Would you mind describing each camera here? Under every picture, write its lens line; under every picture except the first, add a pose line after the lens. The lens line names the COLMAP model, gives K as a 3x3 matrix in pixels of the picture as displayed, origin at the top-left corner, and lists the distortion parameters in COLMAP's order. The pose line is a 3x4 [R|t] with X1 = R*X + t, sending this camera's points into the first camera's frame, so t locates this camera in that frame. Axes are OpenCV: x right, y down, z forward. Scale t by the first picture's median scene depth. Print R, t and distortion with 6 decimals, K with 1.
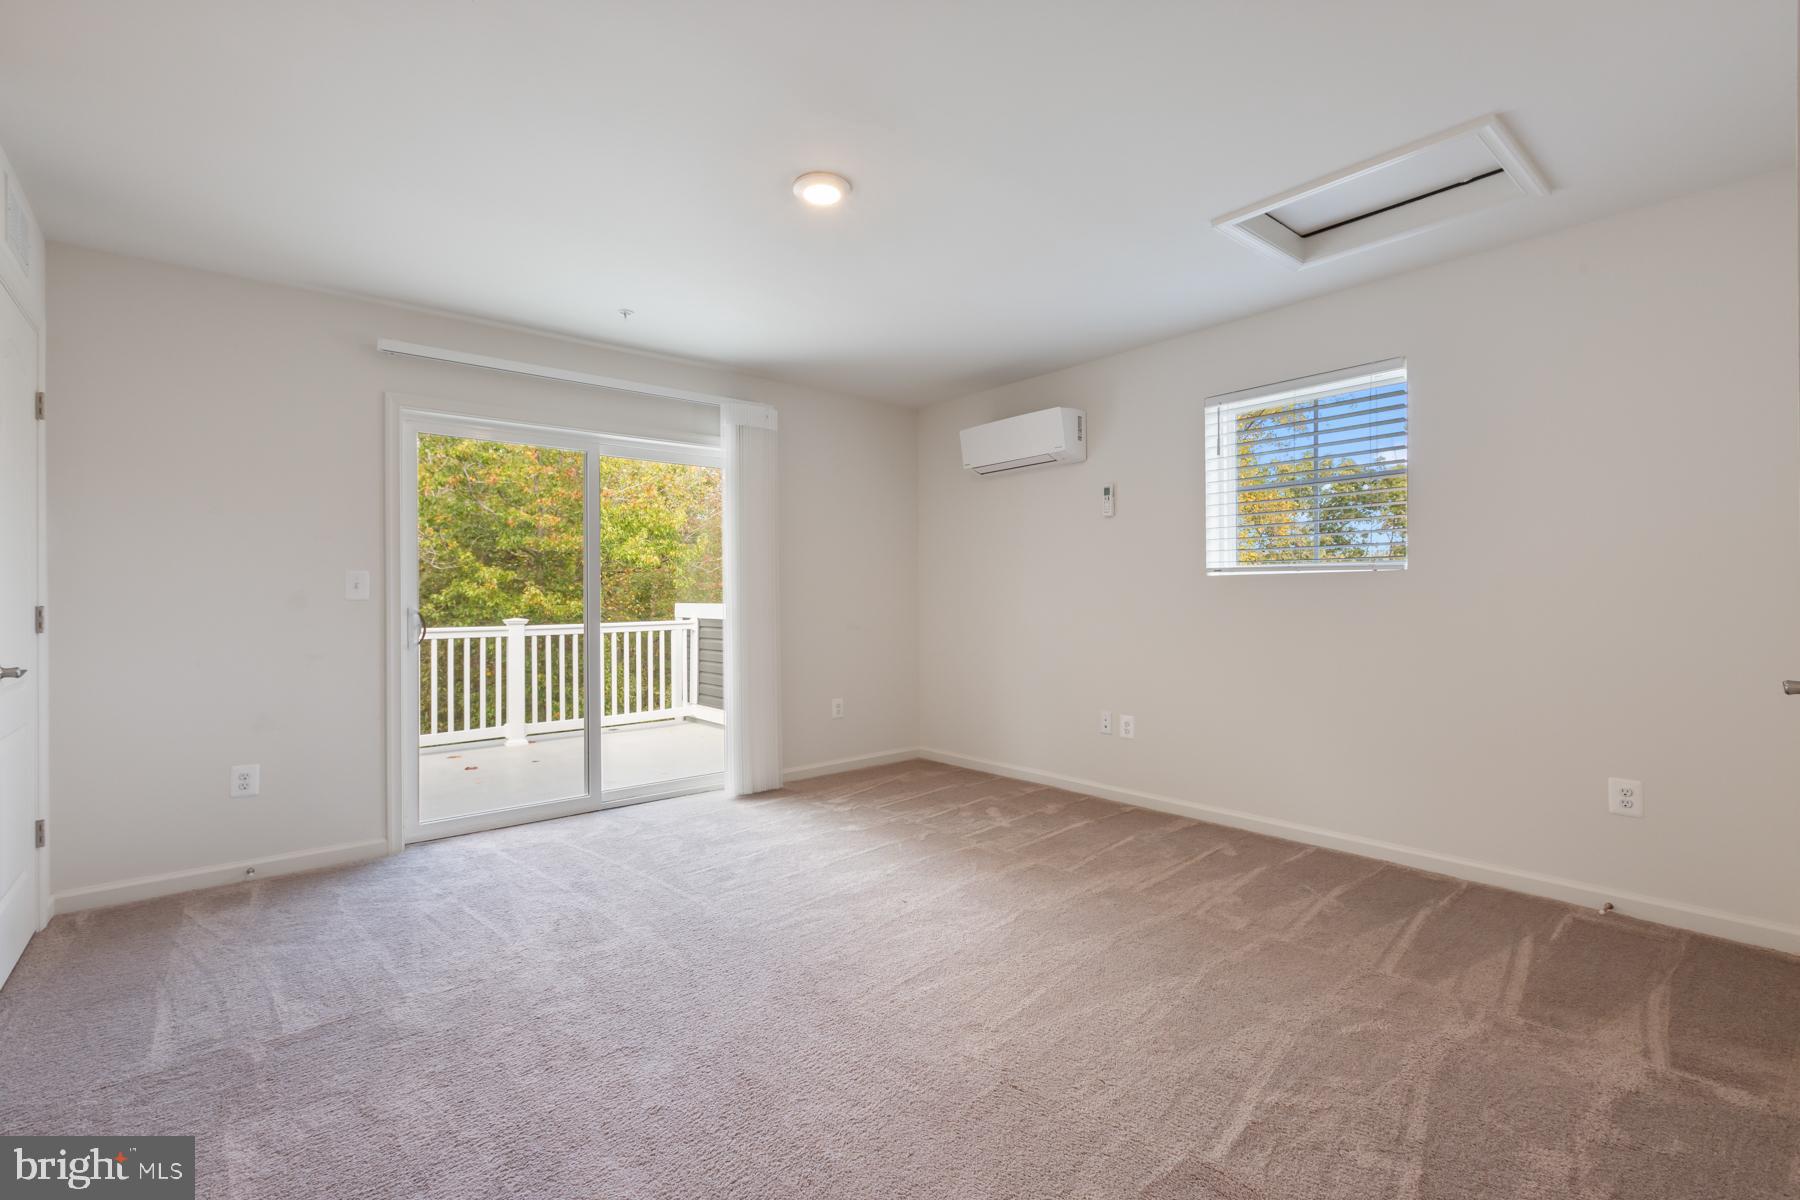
lens RADIAL K [[807.7, 0, 900.0], [0, 807.7, 600.0], [0, 0, 1]] dist [-0.000709, -0.000110]
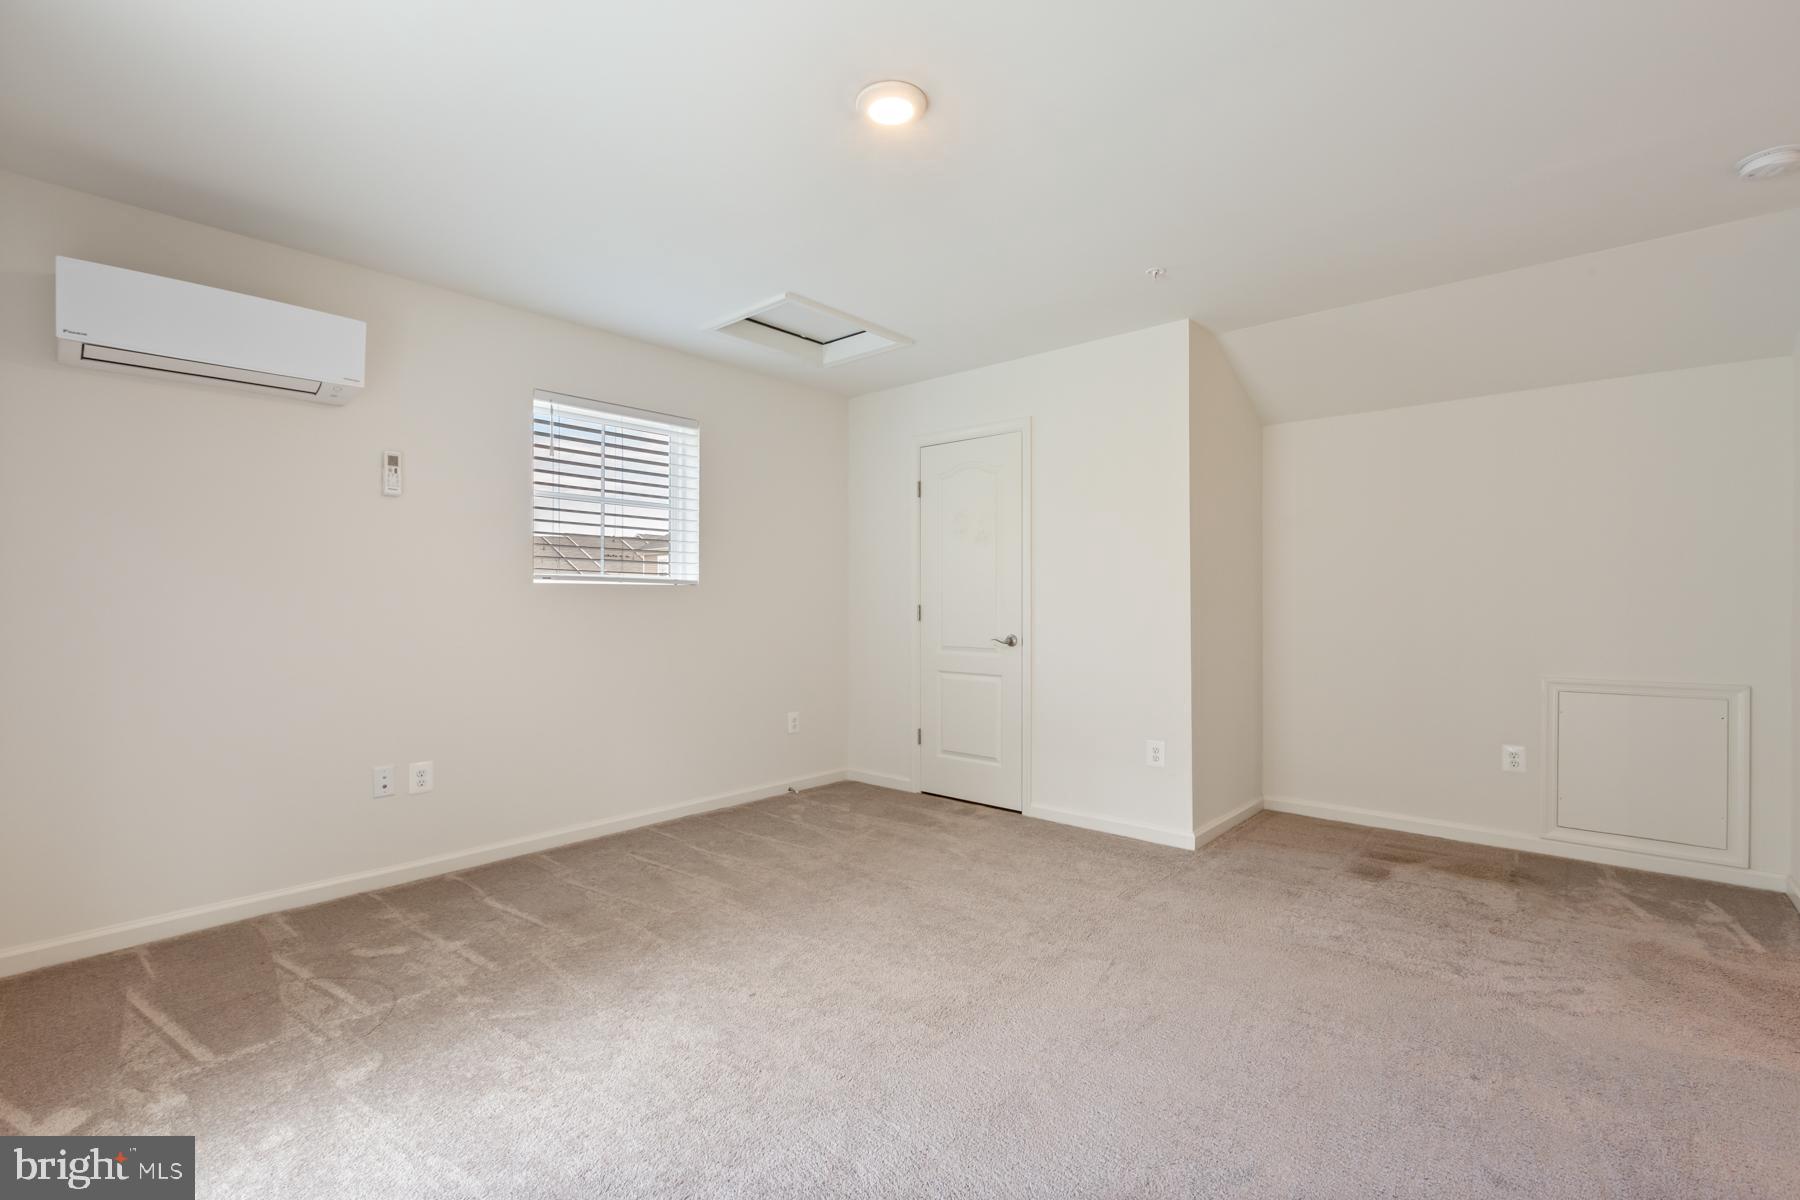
lens RADIAL K [[807.7, 0, 900.0], [0, 807.7, 600.0], [0, 0, 1]] dist [-0.000709, -0.000110]
pose [[-0.159139, 0.012625, 0.987175, -0.634681], [0.011437, 0.999875, -0.010944, 0.004933], [-0.987190, 0.009548, -0.159264, 0.793845]]
